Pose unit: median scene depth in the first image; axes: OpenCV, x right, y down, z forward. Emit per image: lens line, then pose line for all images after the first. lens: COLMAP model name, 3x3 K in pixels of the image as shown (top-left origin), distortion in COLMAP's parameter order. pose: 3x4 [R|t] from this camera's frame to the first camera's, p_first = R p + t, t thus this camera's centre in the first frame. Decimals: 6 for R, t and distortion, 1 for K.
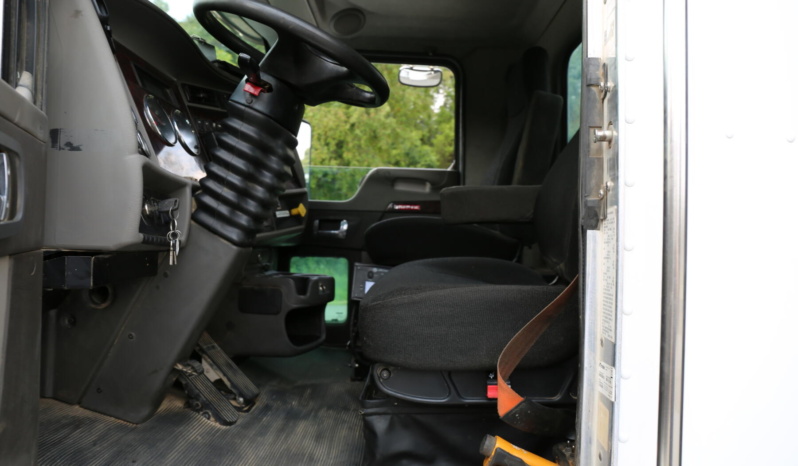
lens RADIAL K [[529.1, 0, 415.3], [0, 529.1, 232.6], [0, 0, 1]] dist [-0.120205, 0.075207]
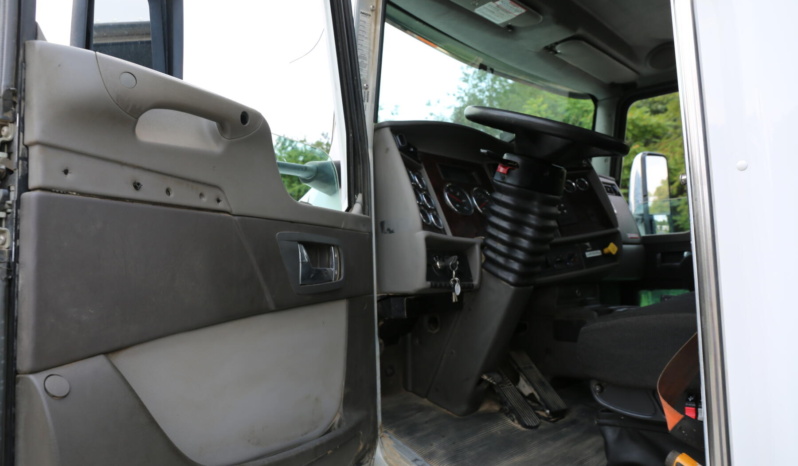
lens RADIAL K [[529.1, 0, 415.3], [0, 529.1, 232.6], [0, 0, 1]] dist [-0.120205, 0.075207]
pose [[0.714521, -0.106529, -0.691456, 0.414640], [0.060099, 0.994032, -0.091042, -0.002328], [0.697028, 0.023496, 0.716659, -0.124833]]
